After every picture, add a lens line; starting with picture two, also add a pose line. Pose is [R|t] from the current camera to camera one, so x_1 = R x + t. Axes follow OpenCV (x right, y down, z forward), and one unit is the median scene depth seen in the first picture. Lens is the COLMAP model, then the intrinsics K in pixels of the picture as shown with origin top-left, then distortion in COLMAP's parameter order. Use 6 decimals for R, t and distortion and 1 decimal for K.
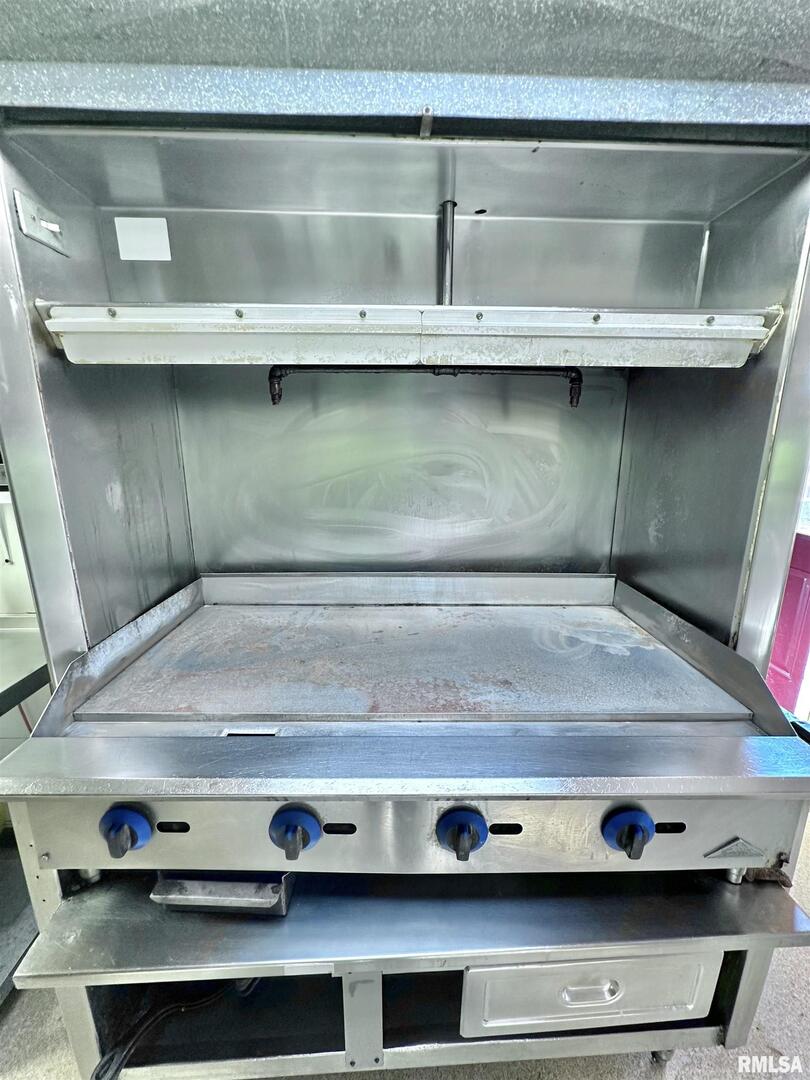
lens RADIAL K [[434.5, 0, 409.4], [0, 434.5, 540.3], [0, 0, 1]] dist [-0.003857, 0.001119]
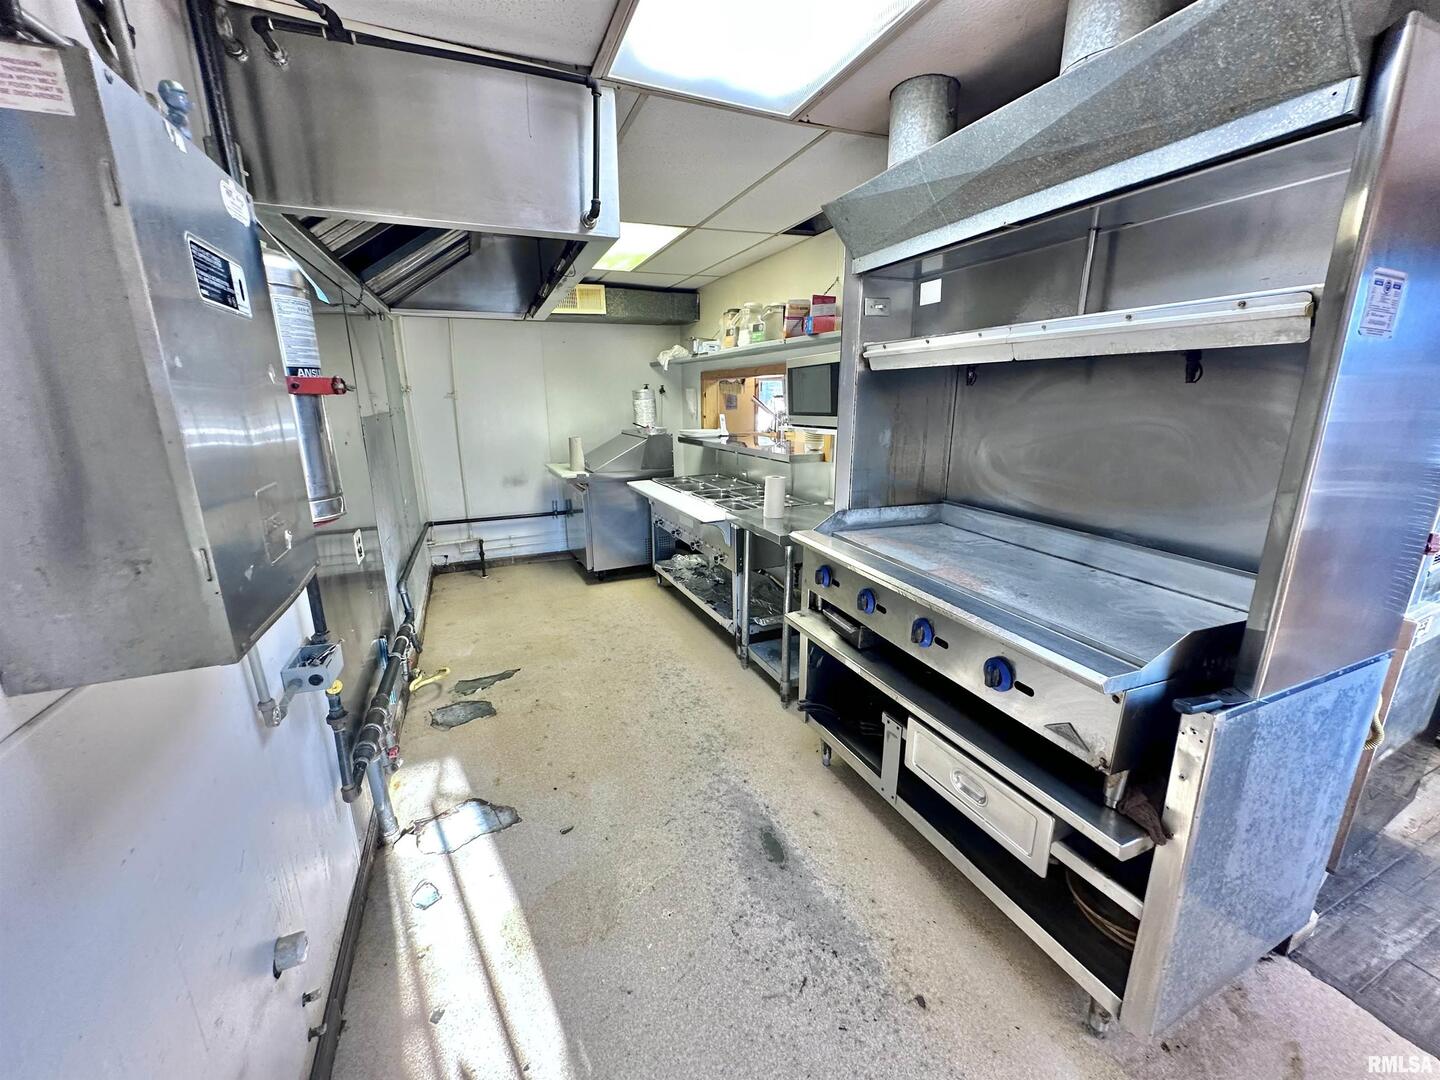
lens RADIAL K [[579.4, 0, 720.7], [0, 579.4, 542.6], [0, 0, 1]] dist [-0.003857, 0.001119]
pose [[0.352743, 0.229588, -0.907117, 1.476289], [-0.214519, 0.963454, 0.160429, 0.089678], [0.910799, 0.138004, 0.389103, -0.559519]]
